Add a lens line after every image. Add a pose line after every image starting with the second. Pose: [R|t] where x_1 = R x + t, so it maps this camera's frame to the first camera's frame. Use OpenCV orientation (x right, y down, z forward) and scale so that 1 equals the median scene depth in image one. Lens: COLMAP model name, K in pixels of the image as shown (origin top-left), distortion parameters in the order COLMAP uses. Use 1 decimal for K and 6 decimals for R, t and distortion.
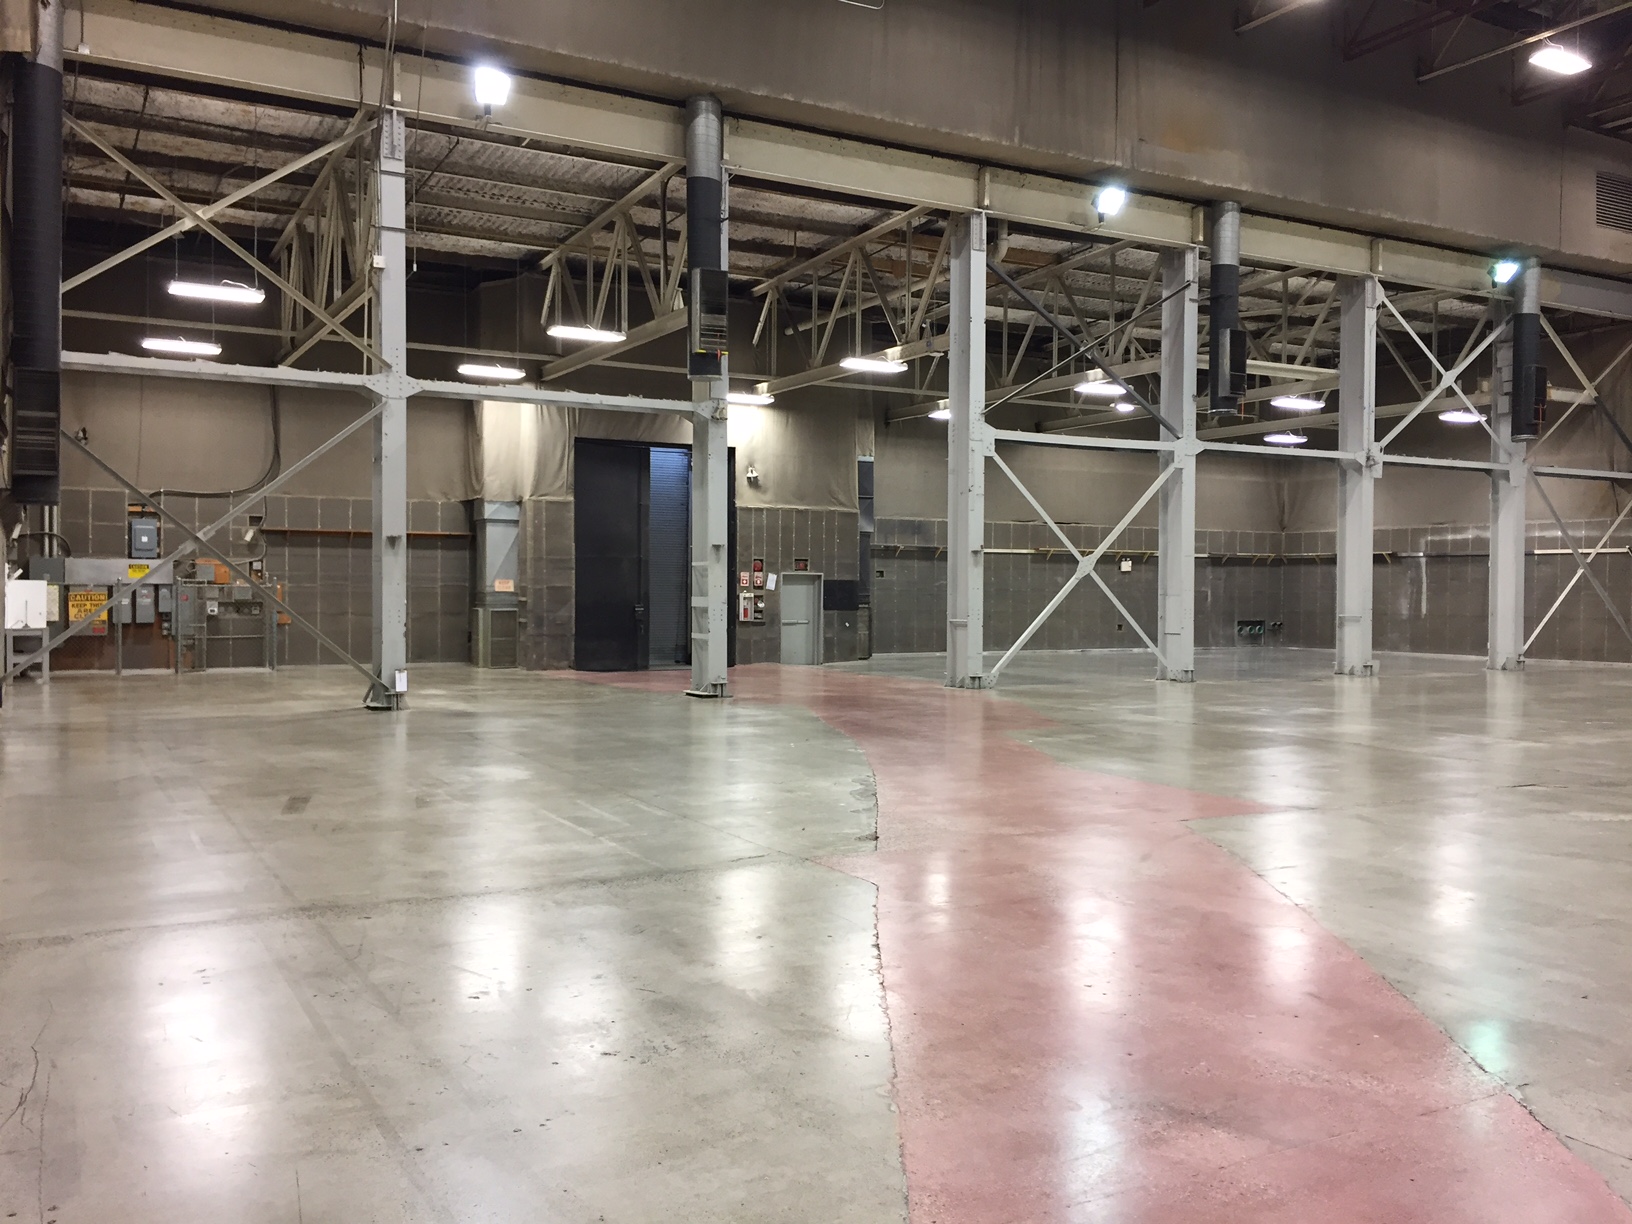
lens RADIAL K [[1391.3, 0, 816.7], [0, 1391.3, 623.2], [0, 0, 1]] dist [0.090107, -0.146176]
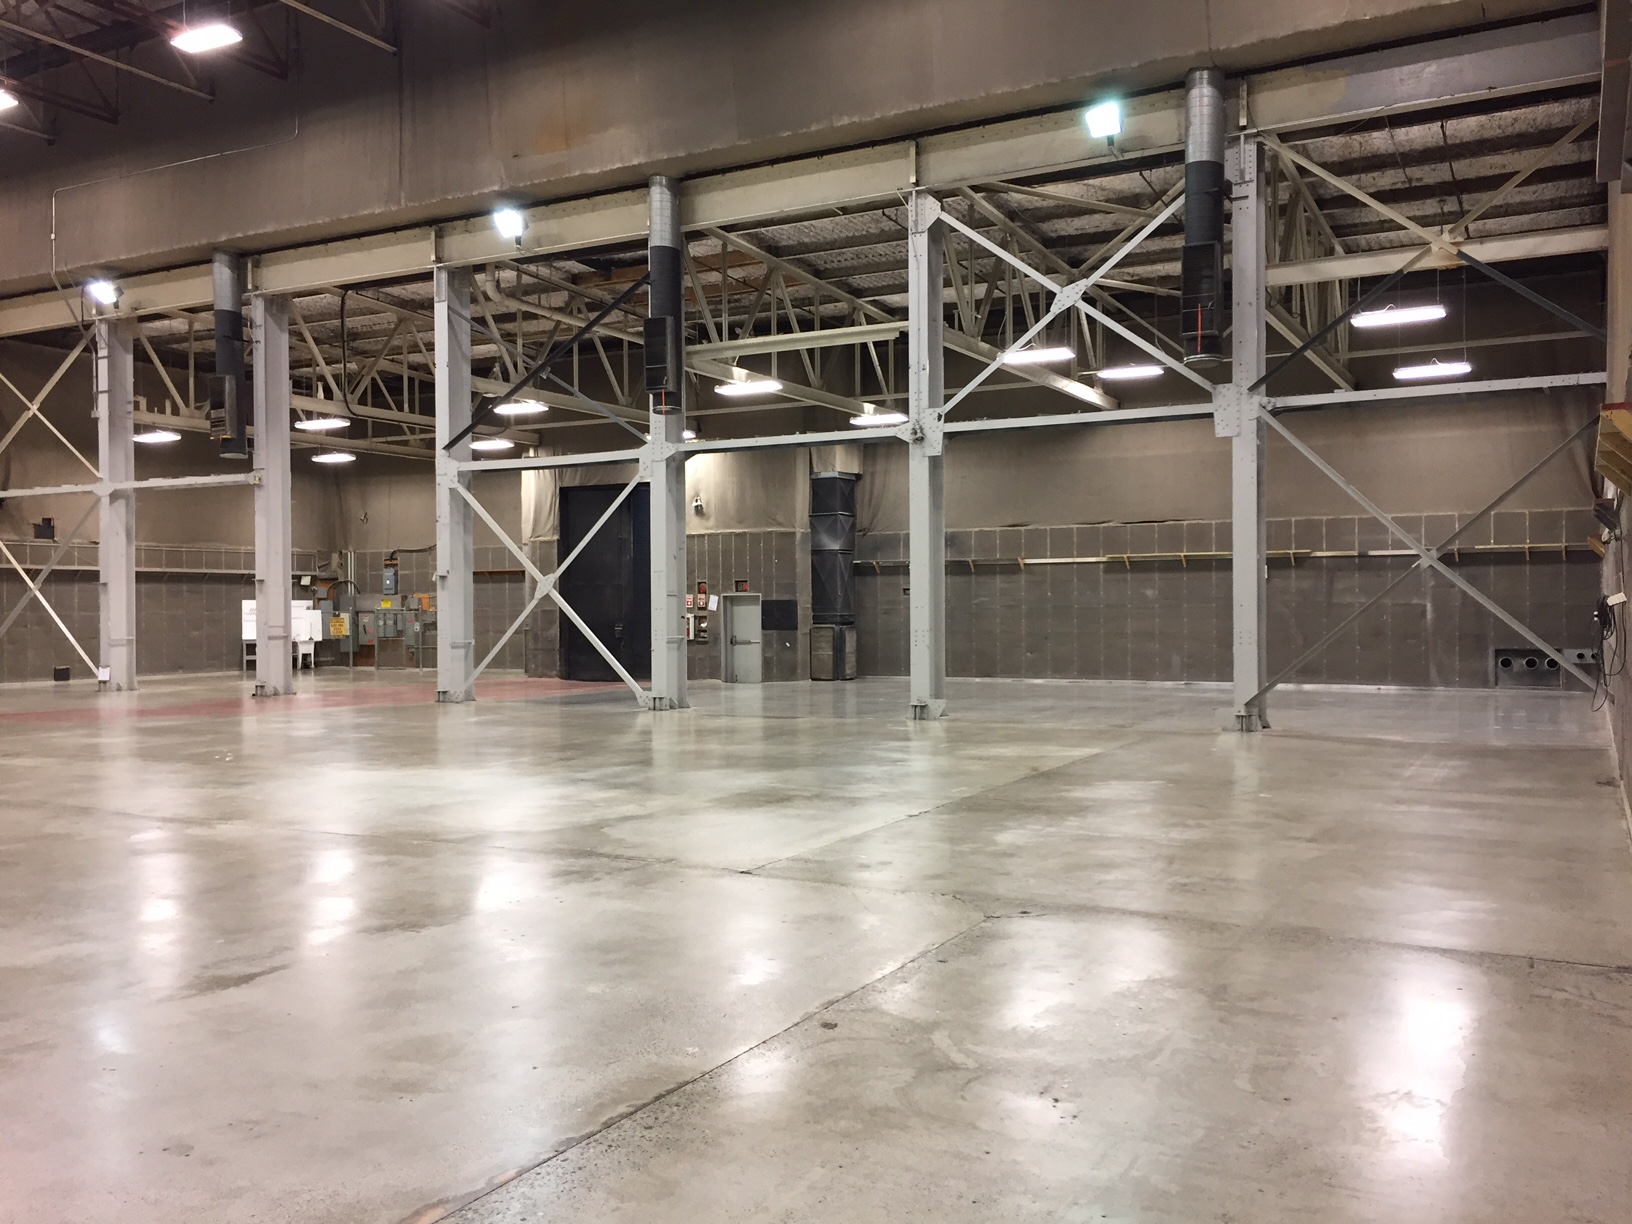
lens RADIAL K [[1380.9, 0, 816.0], [0, 1380.9, 612.0], [0, 0, 1]] dist [0.084454, -0.138735]
pose [[0.534353, -0.007948, -0.845224, 0.902310], [-0.010644, 0.999813, -0.016130, -0.006789], [0.845195, 0.017616, 0.534168, 0.507862]]
